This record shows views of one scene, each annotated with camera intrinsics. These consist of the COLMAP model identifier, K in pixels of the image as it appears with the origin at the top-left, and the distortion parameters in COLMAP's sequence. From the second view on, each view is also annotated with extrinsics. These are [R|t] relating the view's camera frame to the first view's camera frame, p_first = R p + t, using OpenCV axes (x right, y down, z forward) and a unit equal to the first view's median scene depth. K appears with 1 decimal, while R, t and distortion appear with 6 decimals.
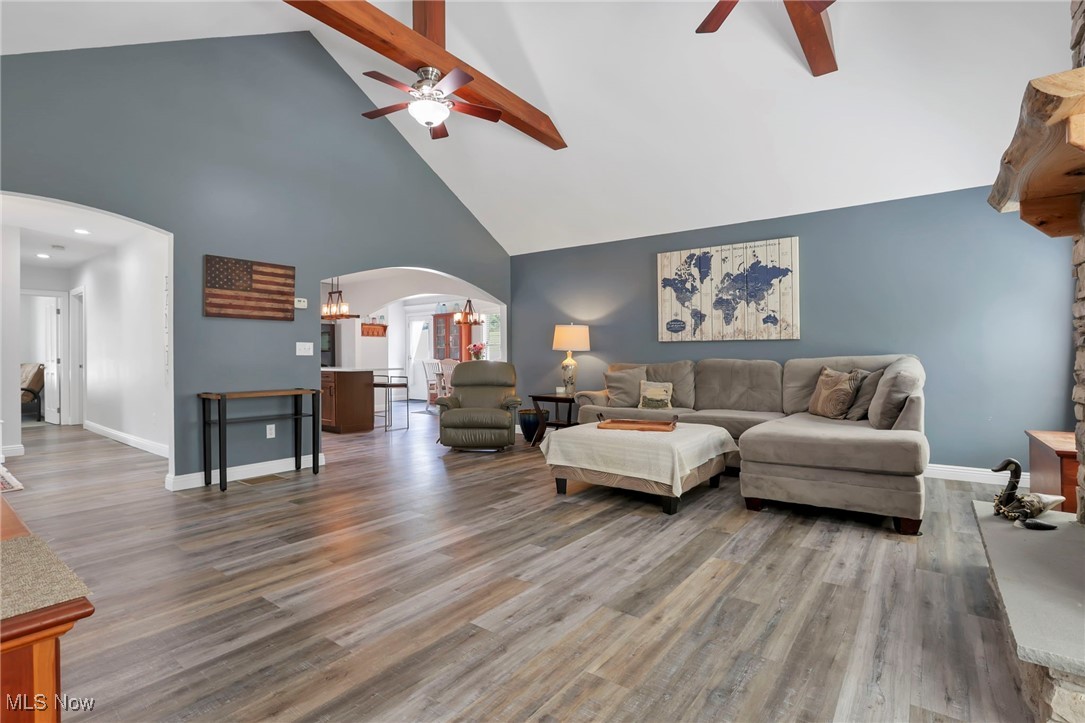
lens RADIAL K [[490.7, 0, 542.5], [0, 490.7, 361.5], [0, 0, 1]] dist [-0.056664, 0.011498]
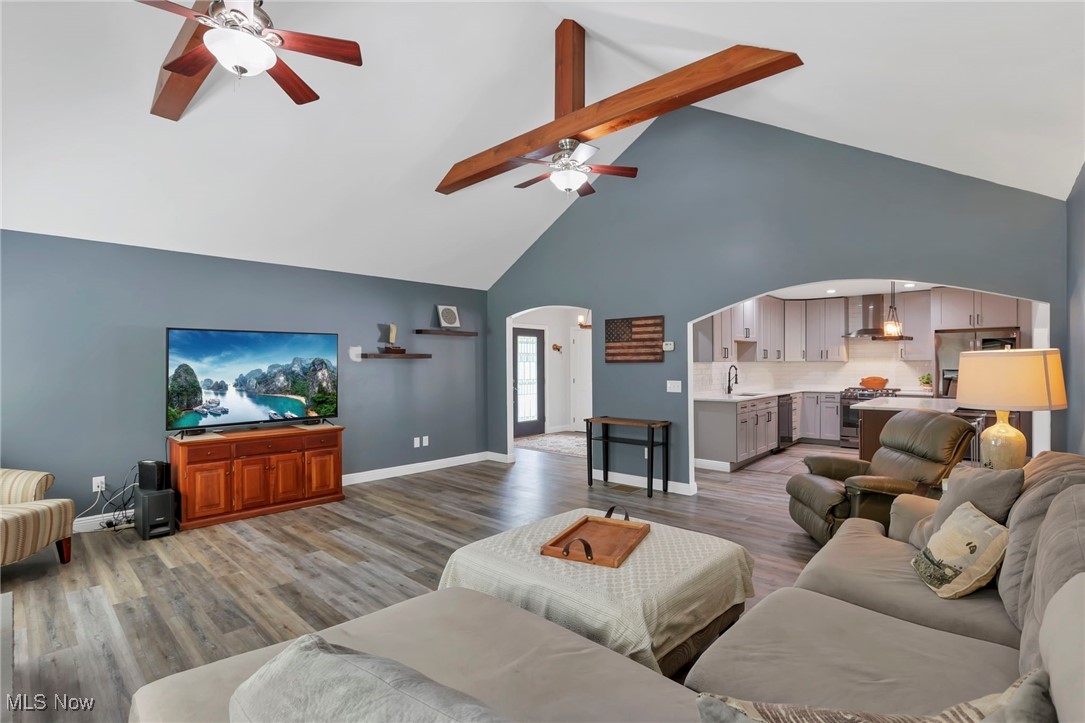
lens RADIAL K [[500.9, 0, 542.5], [0, 500.9, 361.5], [0, 0, 1]] dist [-0.003275, 0.001722]
pose [[-0.073814, 0.000440, -0.997272, 1.413780], [0.000227, 1.000000, 0.000424, -0.172784], [0.997272, -0.000195, -0.073814, 1.607244]]
